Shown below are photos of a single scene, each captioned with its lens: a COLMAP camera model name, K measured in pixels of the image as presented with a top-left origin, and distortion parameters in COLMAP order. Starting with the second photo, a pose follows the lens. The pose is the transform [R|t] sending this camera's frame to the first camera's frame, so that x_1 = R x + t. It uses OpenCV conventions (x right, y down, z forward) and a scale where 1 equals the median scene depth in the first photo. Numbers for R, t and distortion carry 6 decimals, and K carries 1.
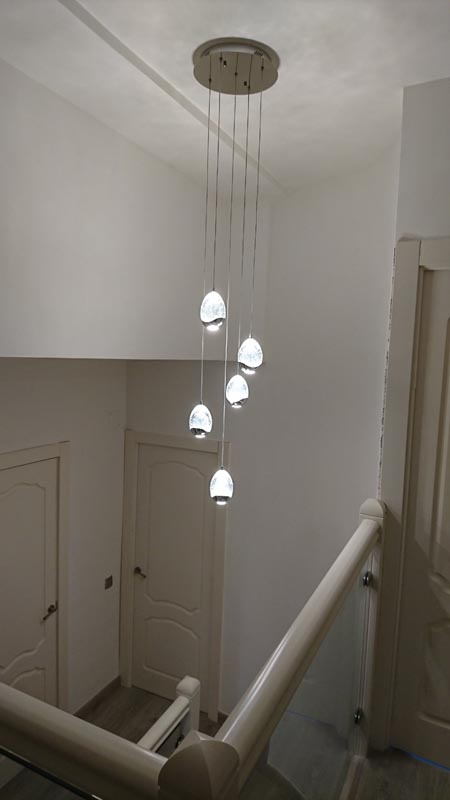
lens RADIAL K [[505.3, 0, 229.5], [0, 505.3, 401.1], [0, 0, 1]] dist [0.091894, -0.126351]
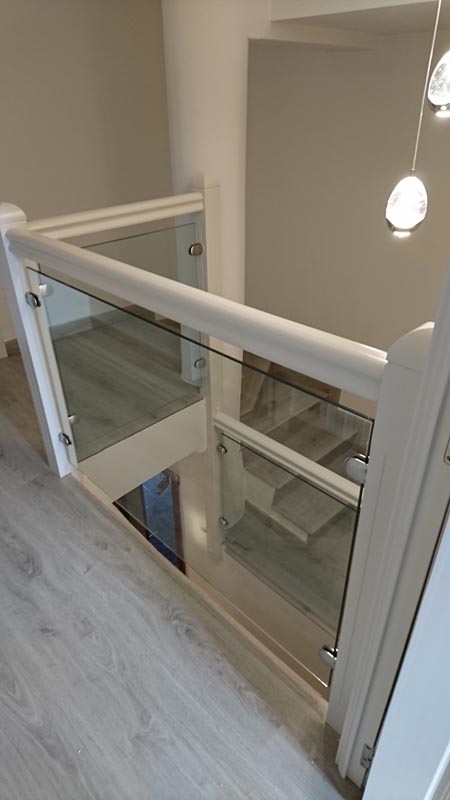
lens RADIAL K [[505.3, 0, 229.5], [0, 505.3, 401.1], [0, 0, 1]] dist [0.091894, -0.126351]
pose [[-0.333665, 0.475815, -0.813799, 0.511726], [-0.101756, 0.840048, 0.532883, 0.043708], [0.937184, 0.260613, -0.231878, 0.767797]]
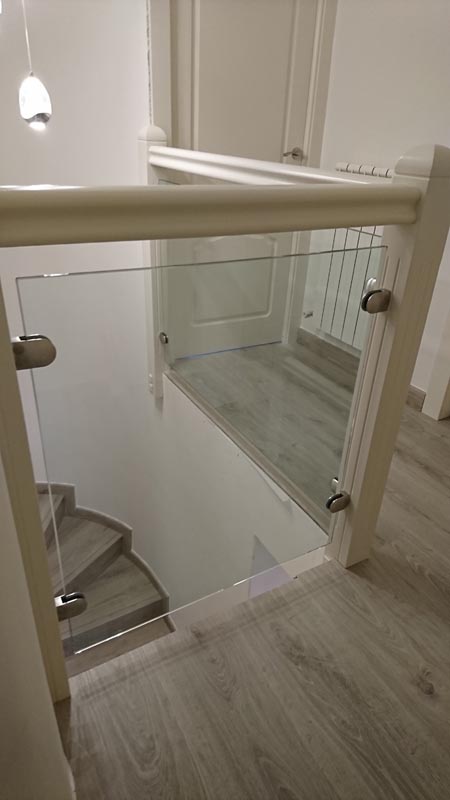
lens RADIAL K [[505.3, 0, 229.5], [0, 505.3, 401.1], [0, 0, 1]] dist [0.091894, -0.126351]
pose [[0.563315, -0.396585, 0.724842, -0.462479], [0.059200, 0.894394, 0.443345, 0.190445], [-0.824118, -0.206832, 0.527304, 0.180284]]
